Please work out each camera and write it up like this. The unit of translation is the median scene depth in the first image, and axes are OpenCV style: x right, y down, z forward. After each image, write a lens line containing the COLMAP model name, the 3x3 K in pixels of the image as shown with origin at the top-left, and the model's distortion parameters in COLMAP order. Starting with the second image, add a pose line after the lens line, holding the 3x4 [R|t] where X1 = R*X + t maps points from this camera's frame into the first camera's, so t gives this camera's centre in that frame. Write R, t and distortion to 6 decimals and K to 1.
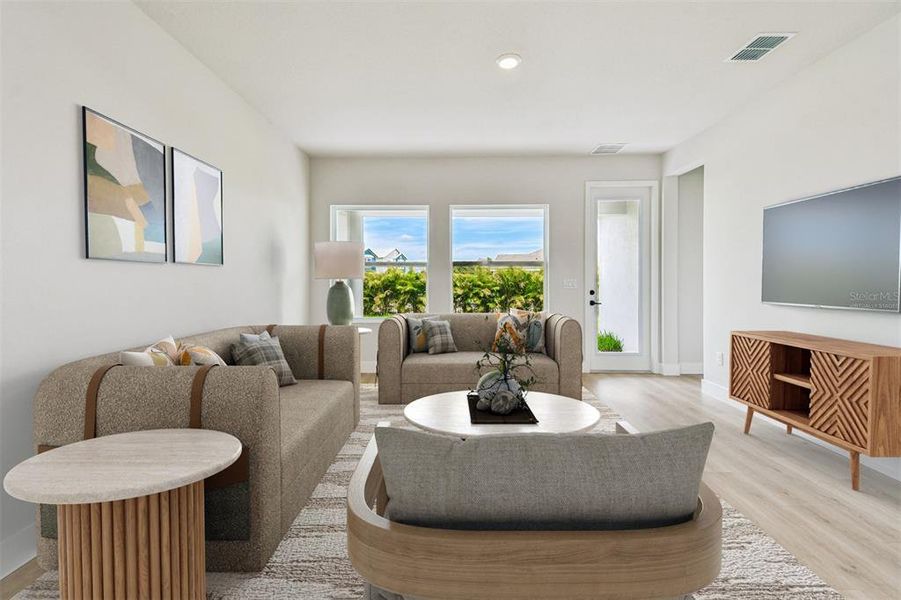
lens RADIAL K [[405.2, 0, 449.2], [0, 405.2, 279.8], [0, 0, 1]] dist [0.028864, -0.001352]
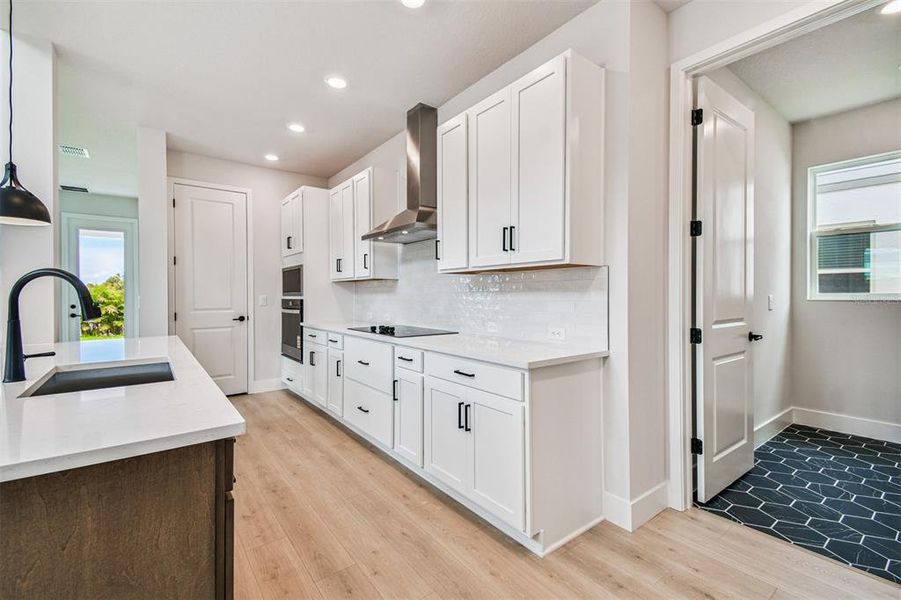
lens RADIAL K [[394.6, 0, 451.5], [0, 394.6, 296.4], [0, 0, 1]] dist [0.034097, -0.013952]
pose [[0.790996, -0.003123, 0.611814, 0.144966], [0.000912, 0.999992, 0.003925, -0.000582], [-0.611821, -0.002547, 0.790992, -0.170828]]
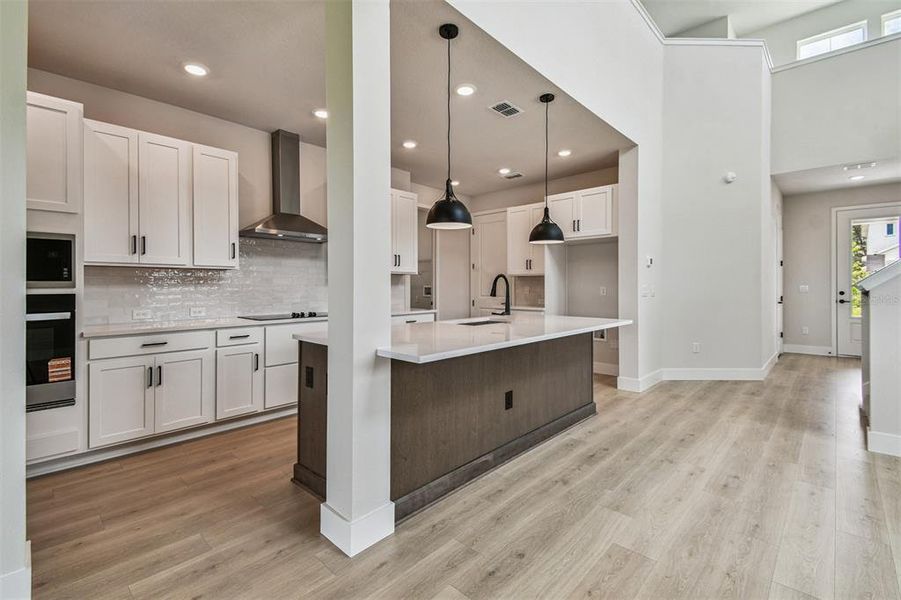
lens RADIAL K [[405.2, 0, 449.1], [0, 405.2, 281.6], [0, 0, 1]] dist [0.028864, -0.001352]
pose [[-0.735191, 0.010353, 0.677780, 0.023608], [0.002099, 0.999913, -0.012998, -0.000018], [-0.677856, -0.008133, -0.735149, 0.091334]]
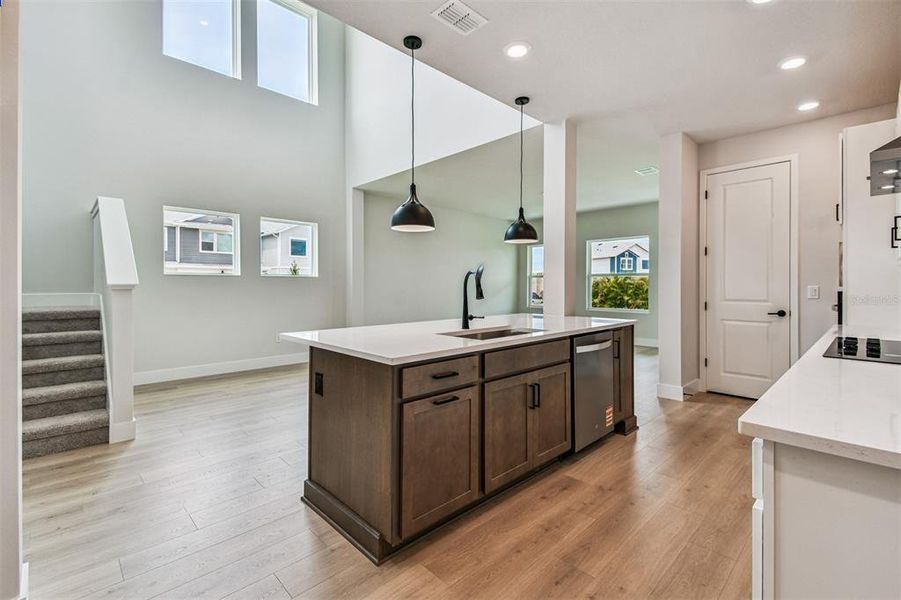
lens RADIAL K [[405.2, 0, 445.9], [0, 405.2, 280.5], [0, 0, 1]] dist [0.028864, -0.001352]
pose [[0.695699, -0.003865, -0.718323, 0.229111], [-0.002633, 0.999965, -0.007931, -0.000835], [0.718329, 0.007409, 0.695664, -0.168276]]
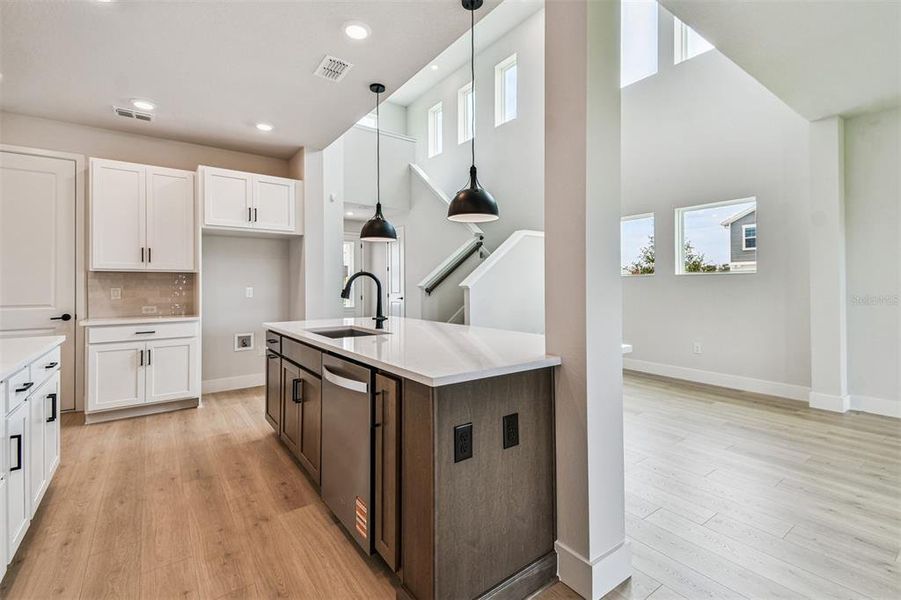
lens RADIAL K [[394.6, 0, 454.2], [0, 394.6, 291.6], [0, 0, 1]] dist [0.034097, -0.013952]
pose [[-0.794852, 0.013702, -0.606648, 0.194142], [0.003679, 0.999835, 0.017763, -0.001379], [0.606792, 0.011887, -0.794772, 0.080870]]
